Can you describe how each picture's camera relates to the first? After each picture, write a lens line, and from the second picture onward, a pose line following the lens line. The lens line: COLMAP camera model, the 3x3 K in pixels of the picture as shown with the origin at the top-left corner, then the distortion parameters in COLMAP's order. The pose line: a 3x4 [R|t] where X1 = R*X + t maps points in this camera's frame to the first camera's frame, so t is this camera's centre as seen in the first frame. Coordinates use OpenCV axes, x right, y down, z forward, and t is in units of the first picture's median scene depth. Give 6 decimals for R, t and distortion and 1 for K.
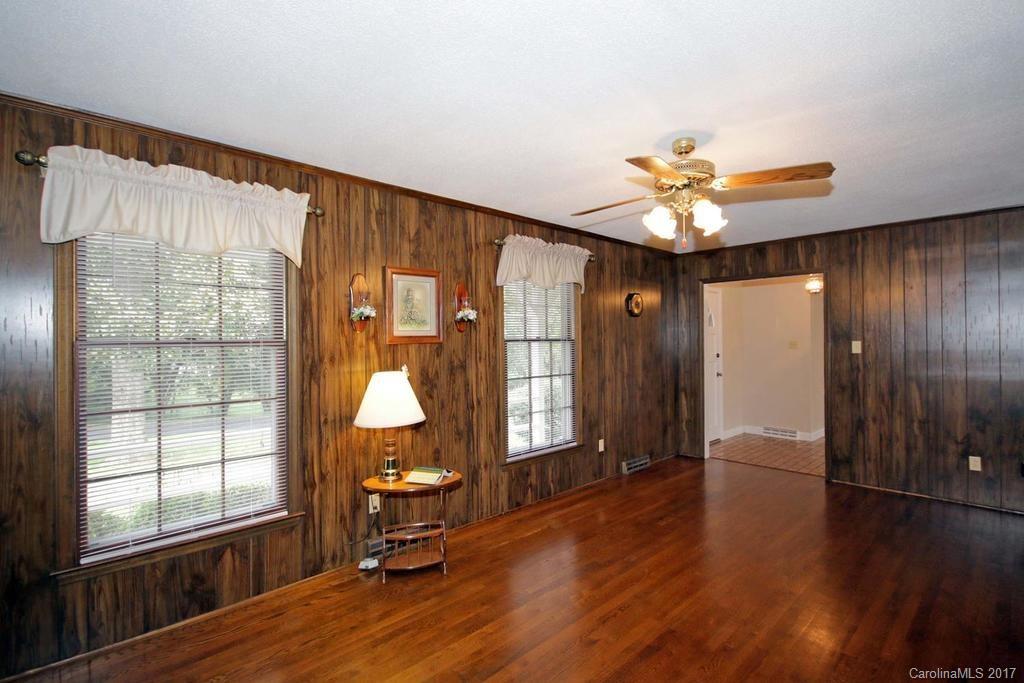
lens RADIAL K [[481.5, 0, 512.0], [0, 481.5, 341.5], [0, 0, 1]] dist [0.000046, -0.000078]
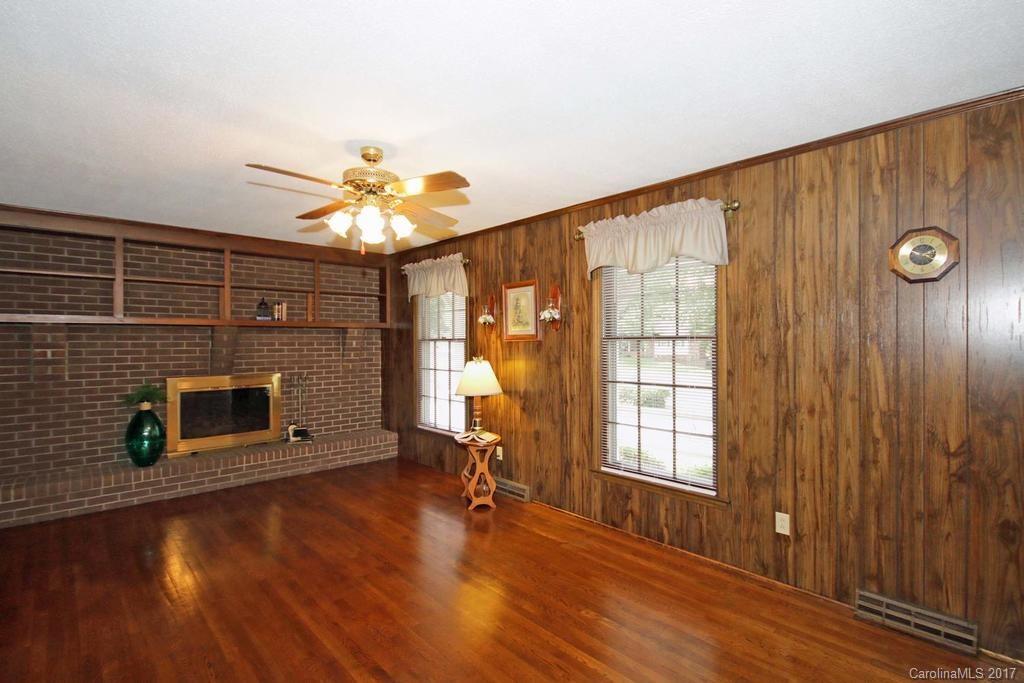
lens RADIAL K [[497.0, 0, 545.3], [0, 497.0, 340.5], [0, 0, 1]] dist [0.001737, -0.000151]
pose [[0.027038, 0.012384, -0.999558, 0.978840], [0.007964, 0.999889, 0.012603, -0.011463], [0.999603, -0.008301, 0.026937, 0.909828]]
